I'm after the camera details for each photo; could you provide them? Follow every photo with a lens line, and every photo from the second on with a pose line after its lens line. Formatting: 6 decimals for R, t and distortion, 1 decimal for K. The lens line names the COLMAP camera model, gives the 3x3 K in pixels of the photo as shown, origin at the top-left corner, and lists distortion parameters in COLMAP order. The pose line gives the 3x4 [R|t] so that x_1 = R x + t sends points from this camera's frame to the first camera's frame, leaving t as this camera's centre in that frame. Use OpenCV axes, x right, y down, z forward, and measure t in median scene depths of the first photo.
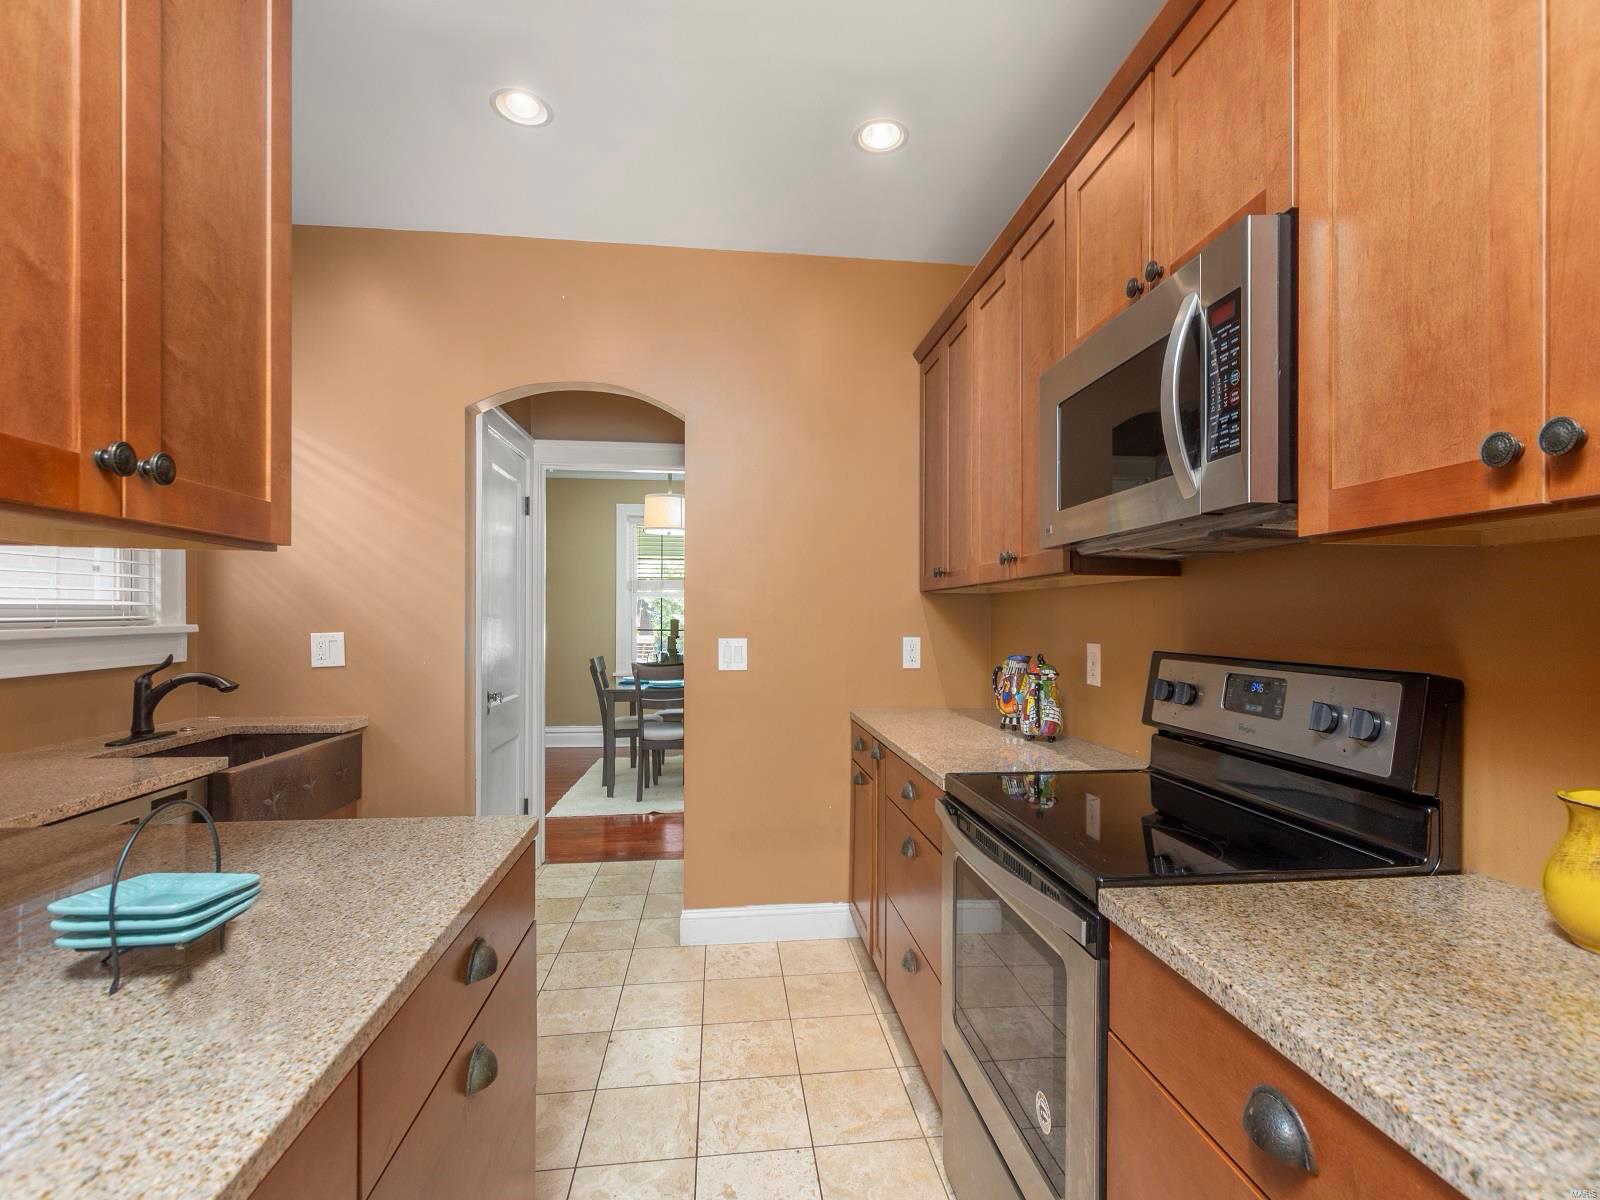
lens RADIAL K [[702.7, 0, 799.0], [0, 702.7, 612.1], [0, 0, 1]] dist [-0.027643, 0.000209]
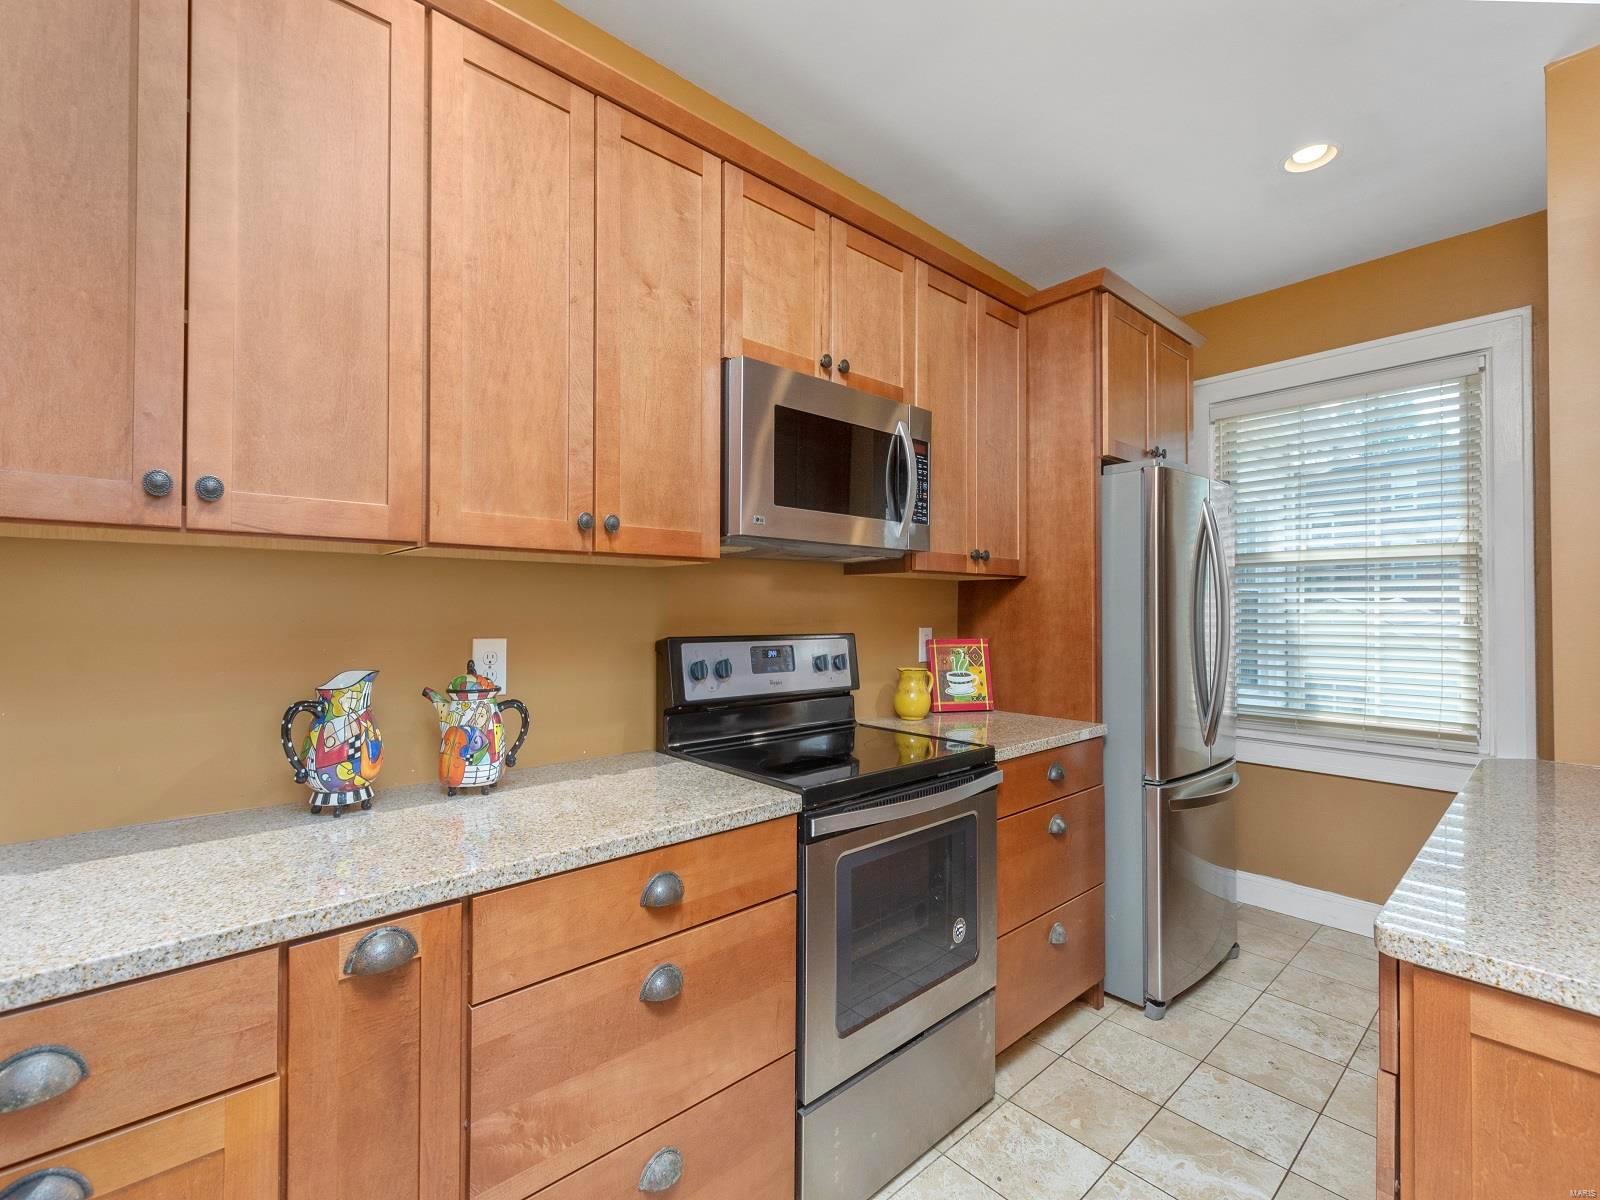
lens RADIAL K [[702.7, 0, 801.0], [0, 702.7, 602.3], [0, 0, 1]] dist [-0.027643, 0.000209]
pose [[-0.544611, 0.000045, 0.838689, -0.781619], [-0.008982, 0.999942, -0.005887, 0.008586], [-0.838640, -0.010739, -0.544579, 2.169372]]
